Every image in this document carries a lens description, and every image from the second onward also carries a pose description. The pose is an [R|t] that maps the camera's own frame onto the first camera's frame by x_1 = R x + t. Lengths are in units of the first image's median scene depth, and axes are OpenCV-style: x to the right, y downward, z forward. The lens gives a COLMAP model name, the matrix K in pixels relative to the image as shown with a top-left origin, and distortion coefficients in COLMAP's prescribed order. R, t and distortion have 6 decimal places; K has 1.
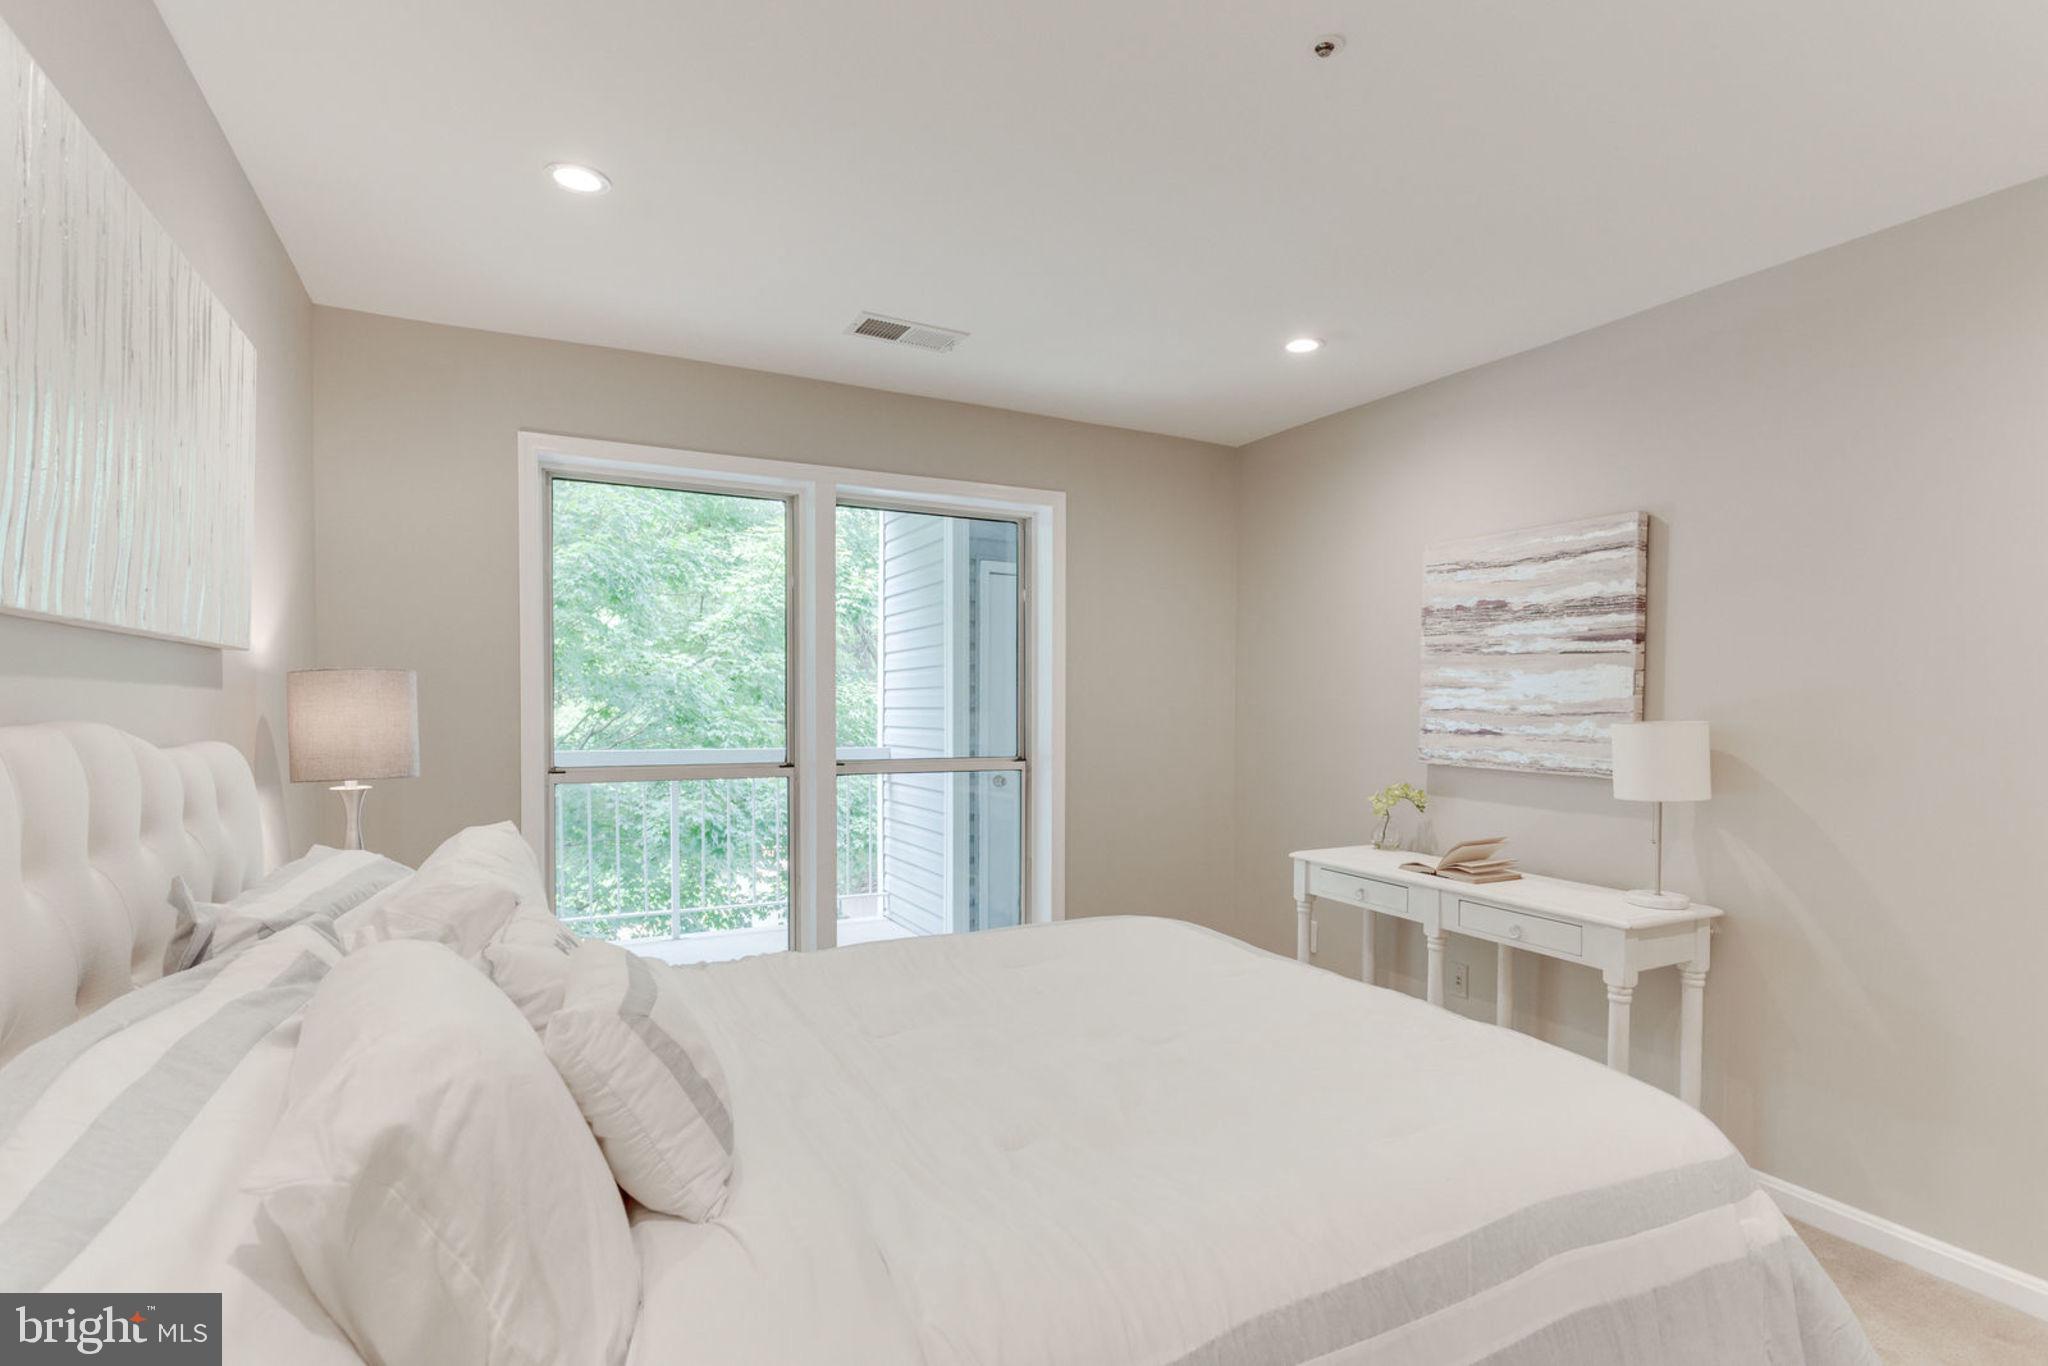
lens RADIAL K [[998.4, 0, 1017.7], [0, 998.4, 692.3], [0, 0, 1]] dist [0.002877, 0.000856]
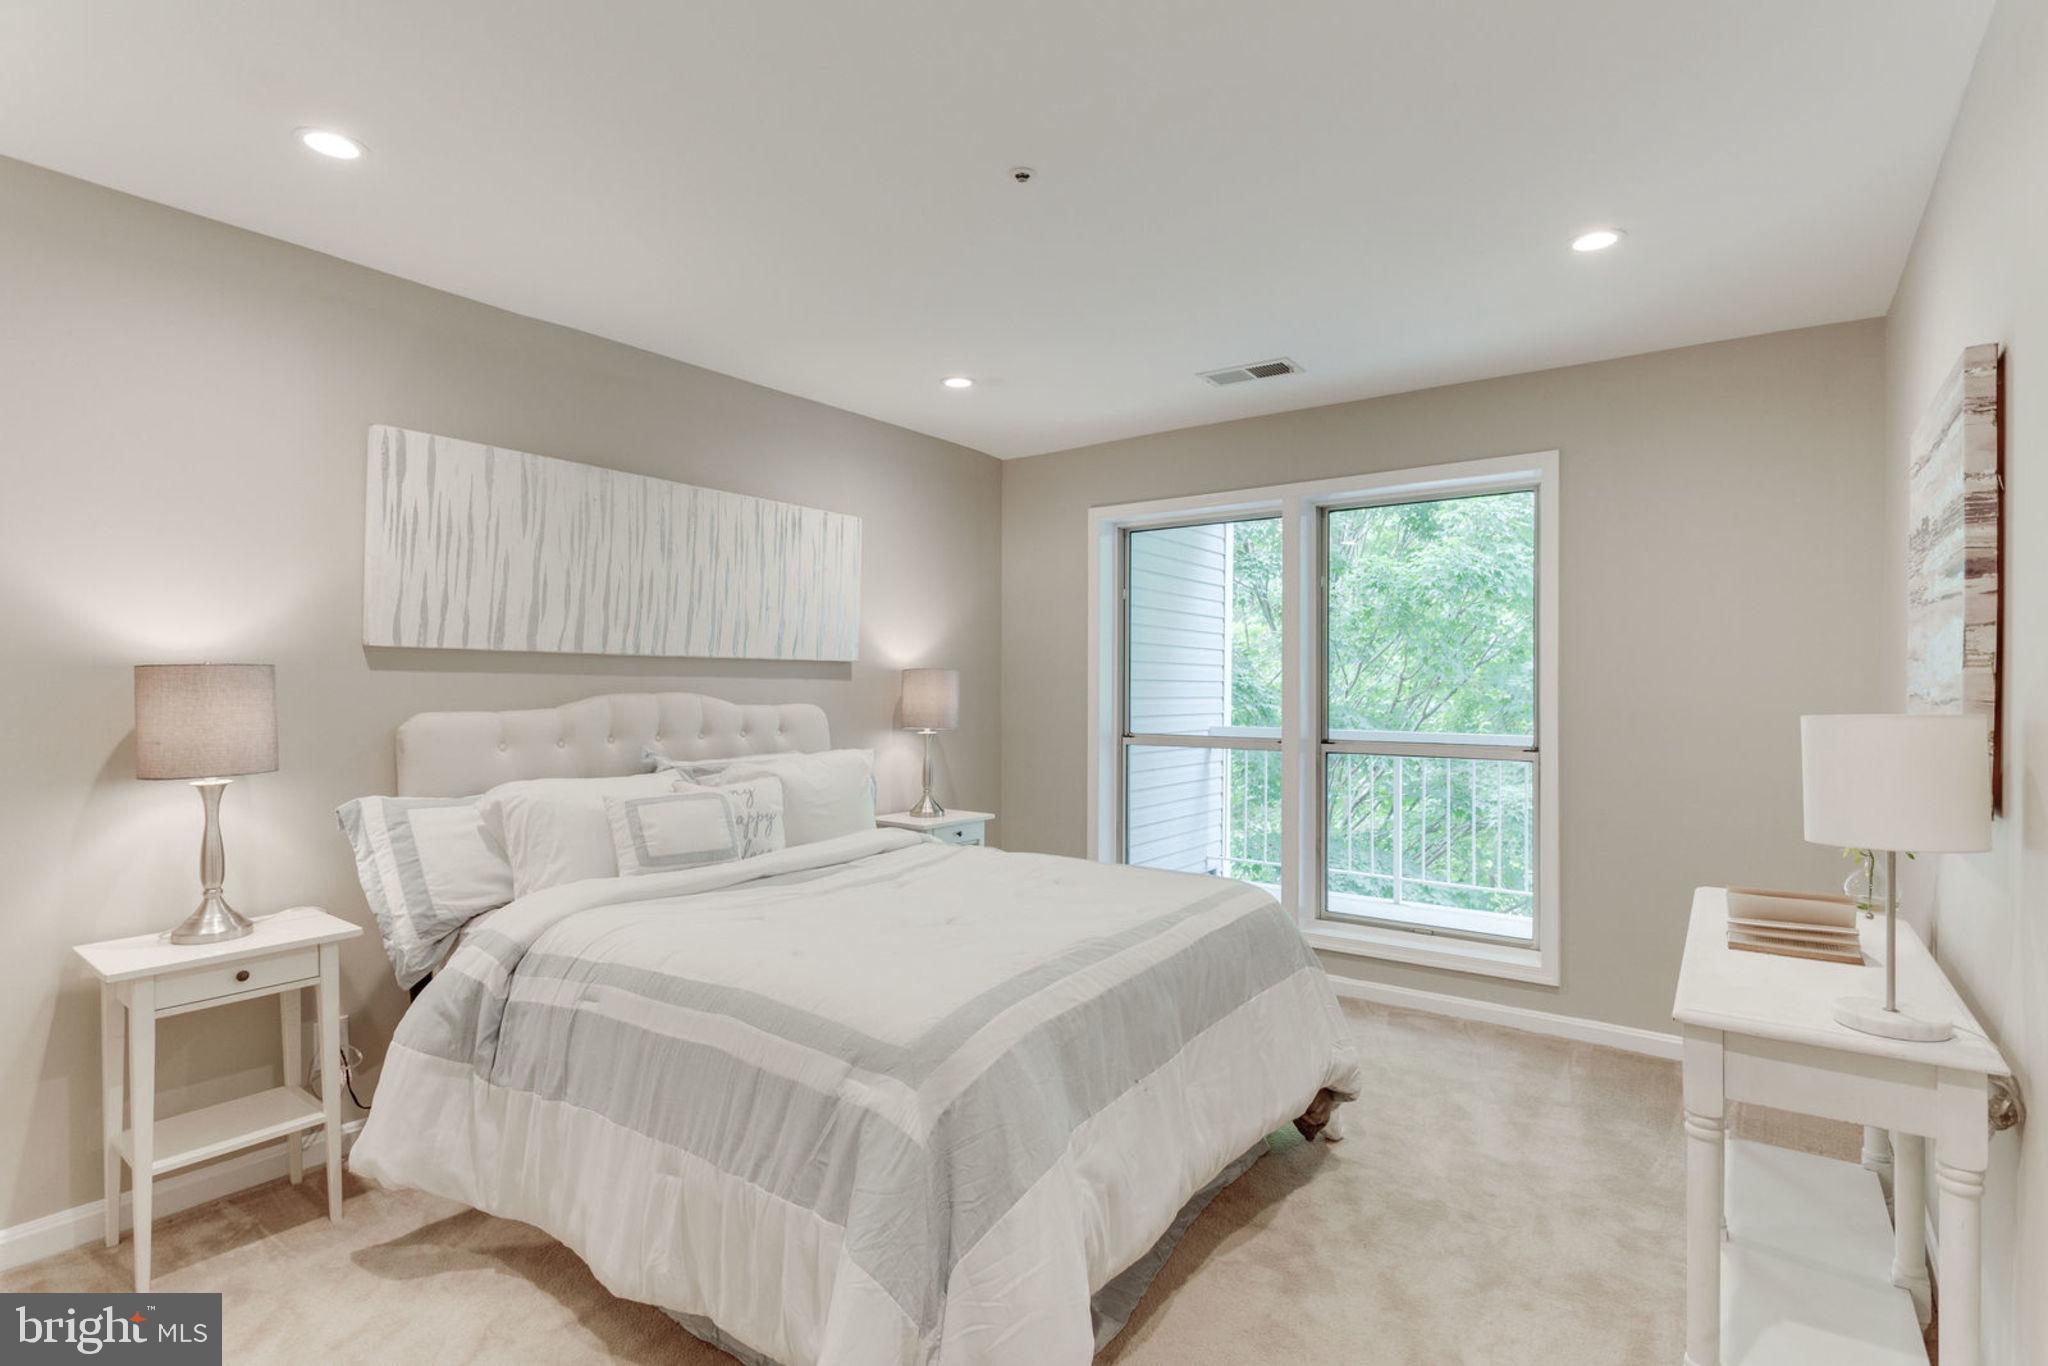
lens RADIAL K [[980.0, 0, 1023.1], [0, 980.0, 681.4], [0, 0, 1]] dist [0.014726, -0.010201]
pose [[0.459594, -0.010914, -0.888062, 0.840379], [0.008574, 0.999932, -0.007852, 0.009855], [0.888088, -0.004006, 0.459657, 0.260997]]
